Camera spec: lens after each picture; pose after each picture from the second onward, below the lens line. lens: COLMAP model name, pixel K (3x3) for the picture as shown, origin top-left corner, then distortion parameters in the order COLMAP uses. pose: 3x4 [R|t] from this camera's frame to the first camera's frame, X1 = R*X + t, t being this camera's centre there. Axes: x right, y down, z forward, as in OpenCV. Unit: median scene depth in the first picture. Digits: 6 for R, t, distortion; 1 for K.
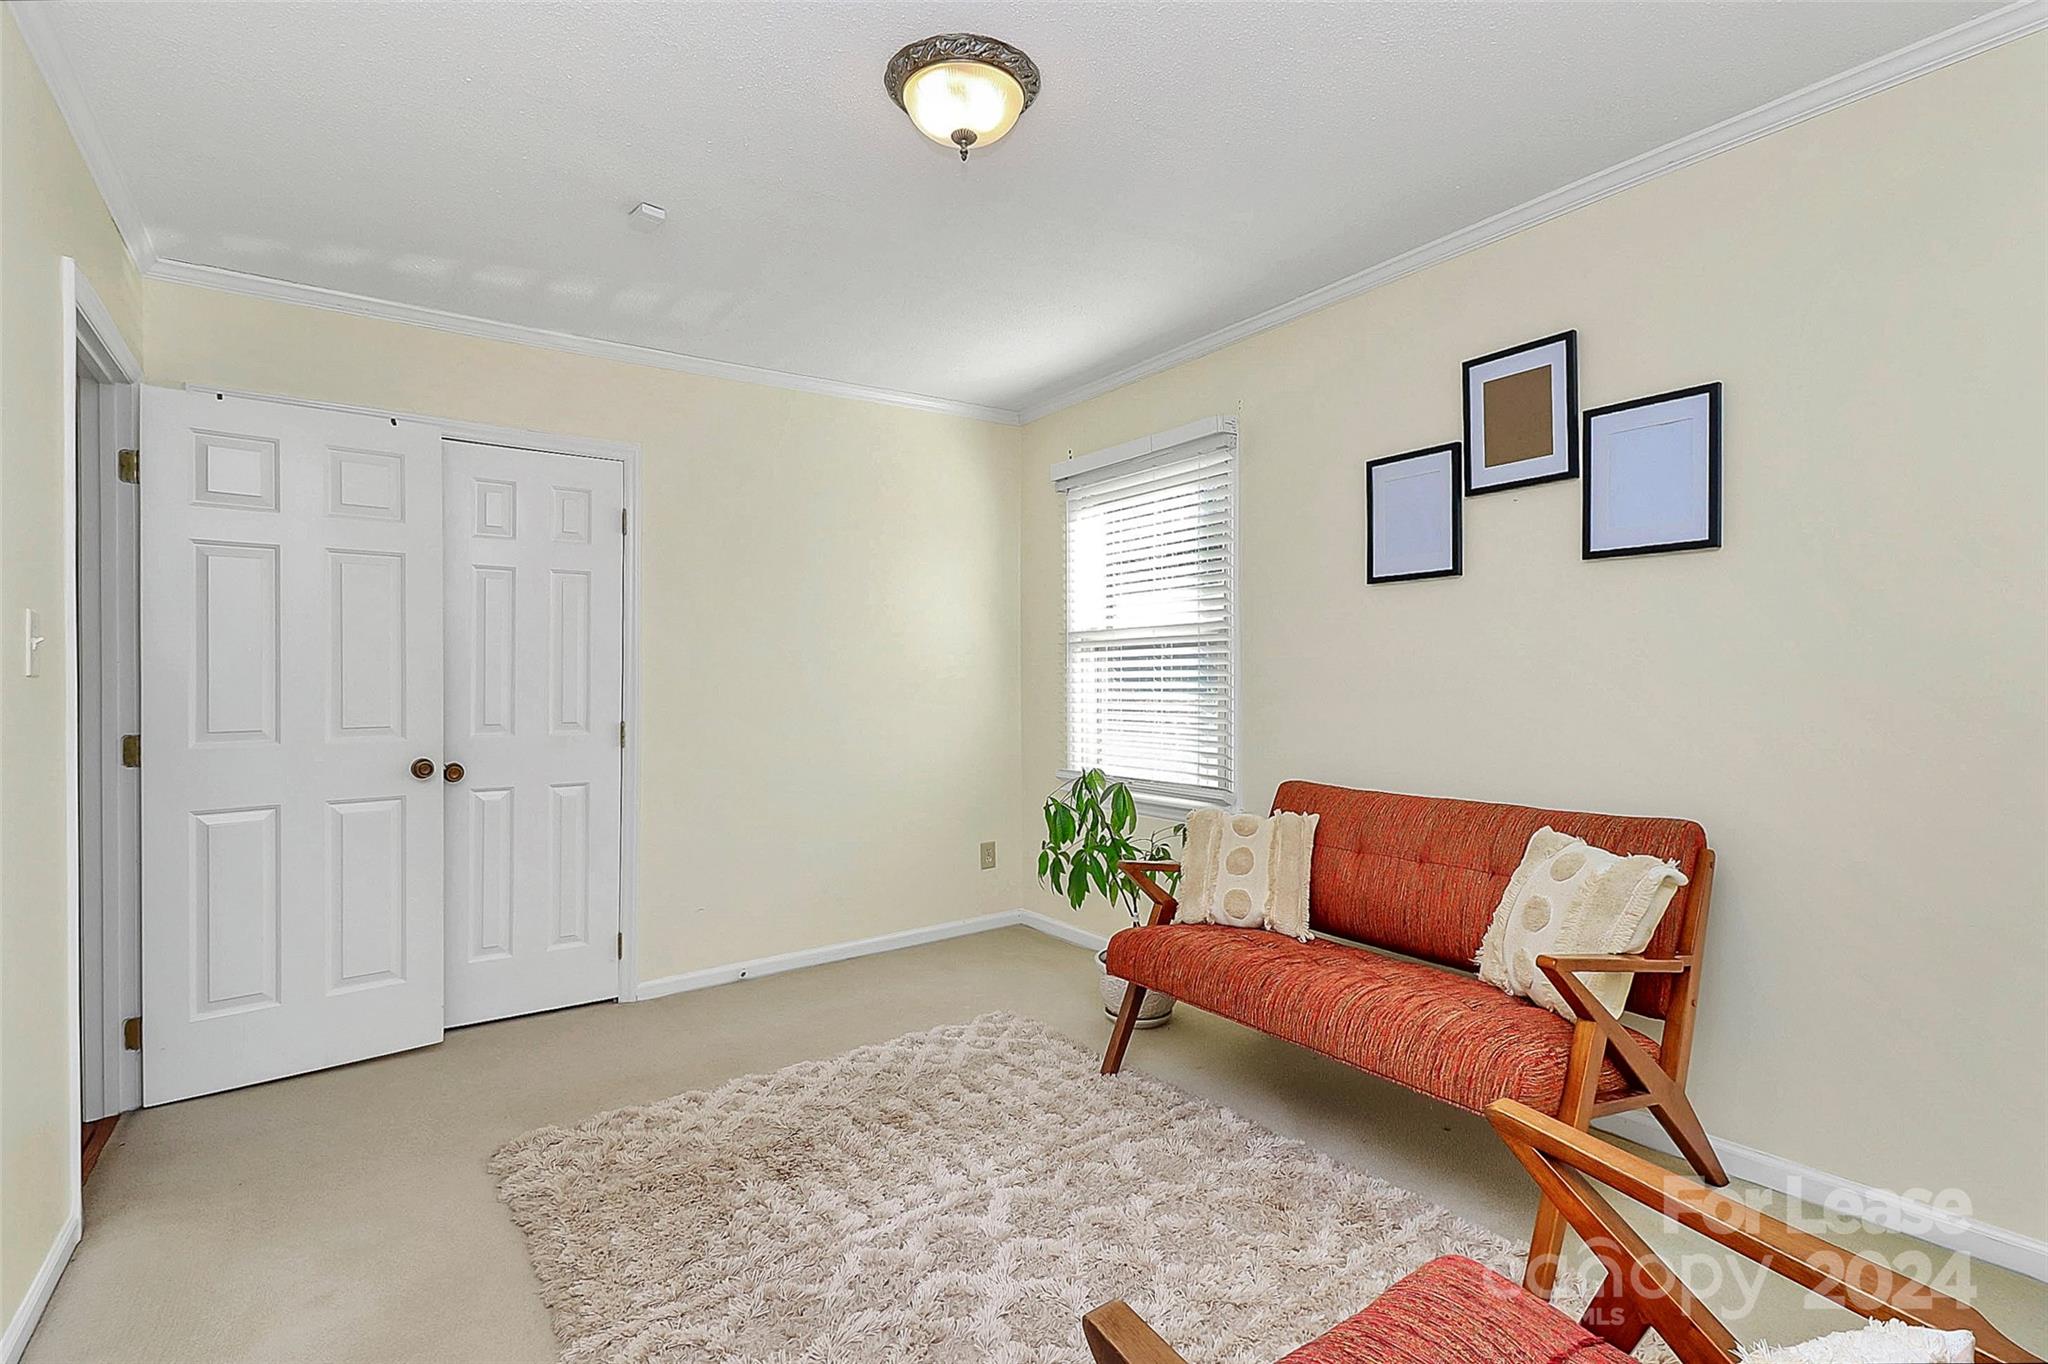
lens RADIAL K [[974.0, 0, 1035.6], [0, 974.0, 684.9], [0, 0, 1]] dist [0.002648, -0.015591]
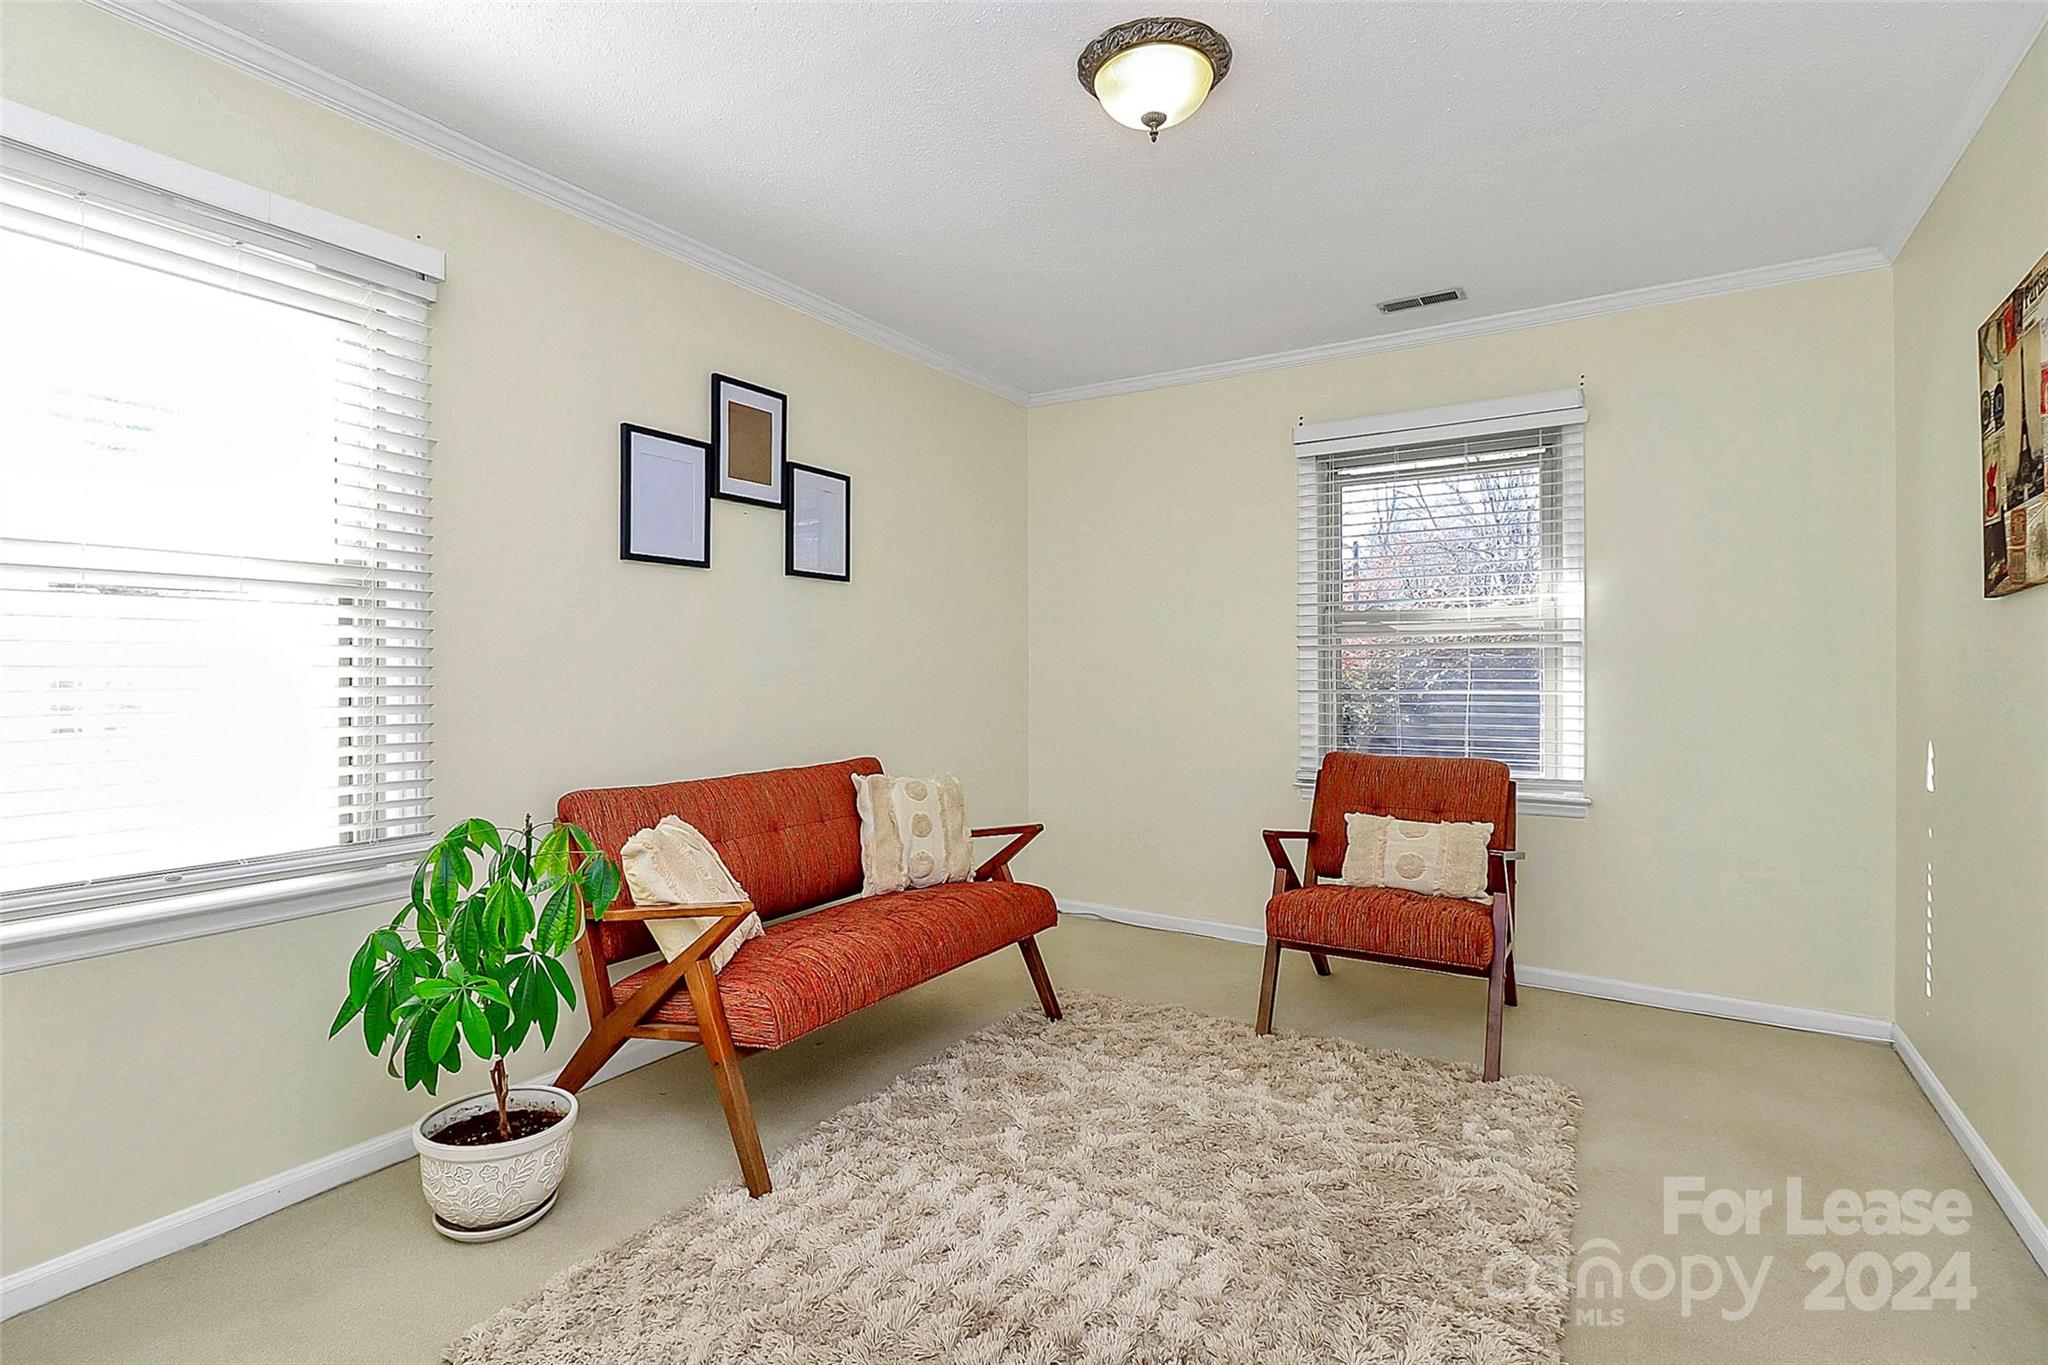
lens RADIAL K [[974.0, 0, 1035.6], [0, 974.0, 685.4], [0, 0, 1]] dist [0.002648, -0.015591]
pose [[-0.381957, -0.004433, 0.924169, -0.747465], [0.009161, 0.999921, 0.008583, 0.010601], [-0.924135, 0.011745, -0.381887, 1.166789]]
